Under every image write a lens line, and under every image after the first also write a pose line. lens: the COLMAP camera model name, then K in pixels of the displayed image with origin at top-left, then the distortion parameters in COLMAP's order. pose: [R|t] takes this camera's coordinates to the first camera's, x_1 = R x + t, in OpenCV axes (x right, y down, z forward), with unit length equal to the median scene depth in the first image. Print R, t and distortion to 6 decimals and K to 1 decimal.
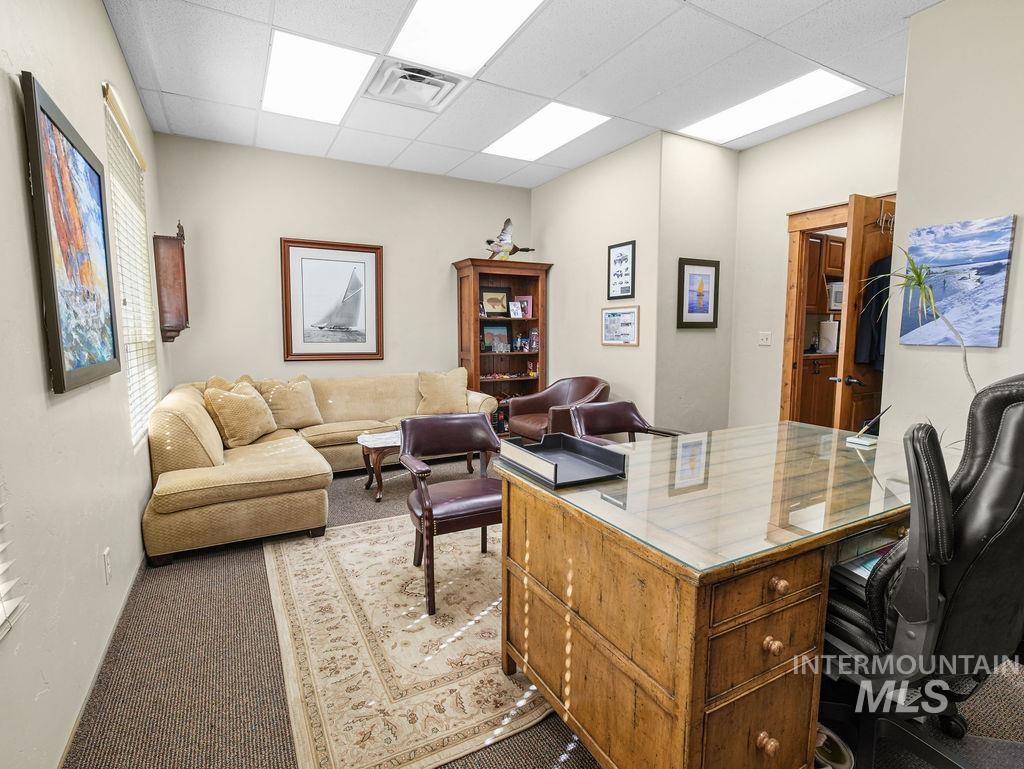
lens RADIAL K [[505.1, 0, 512.0], [0, 505.1, 384.5], [0, 0, 1]] dist [0.000487, 0.000563]
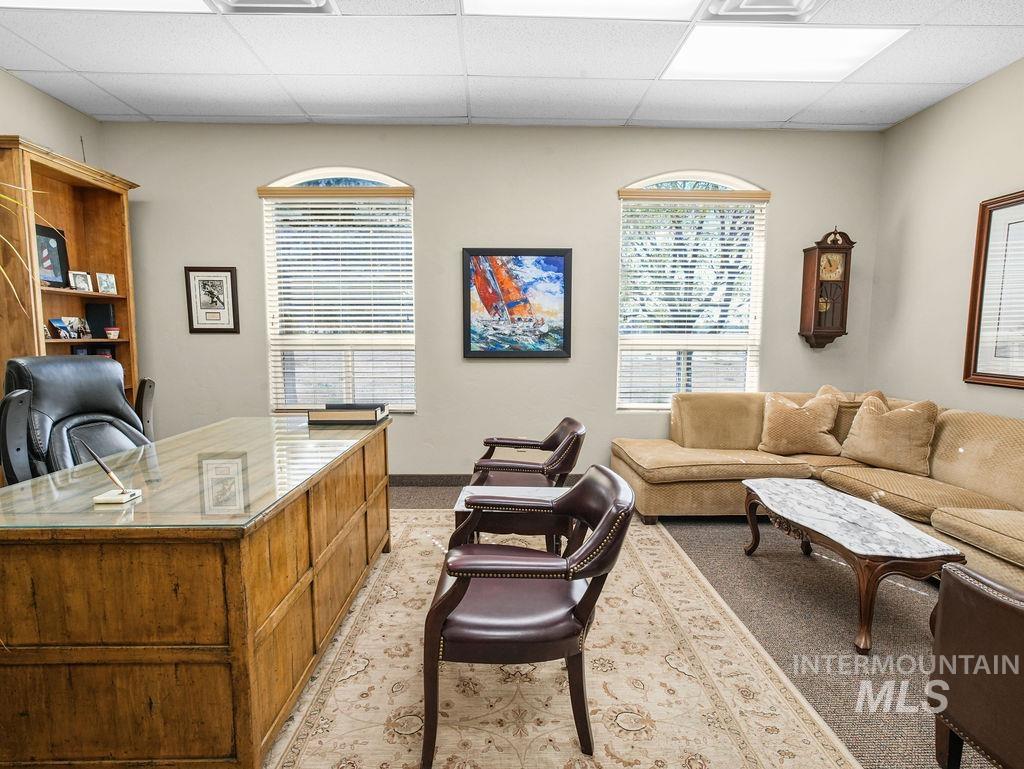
lens RADIAL K [[495.6, 0, 512.0], [0, 495.6, 384.5], [0, 0, 1]] dist [-0.011486, 0.000555]
pose [[-0.460778, 0.089349, -0.883006, 0.405819], [-0.099152, 0.983509, 0.151259, -0.078723], [0.881959, 0.157249, -0.444320, 0.710198]]
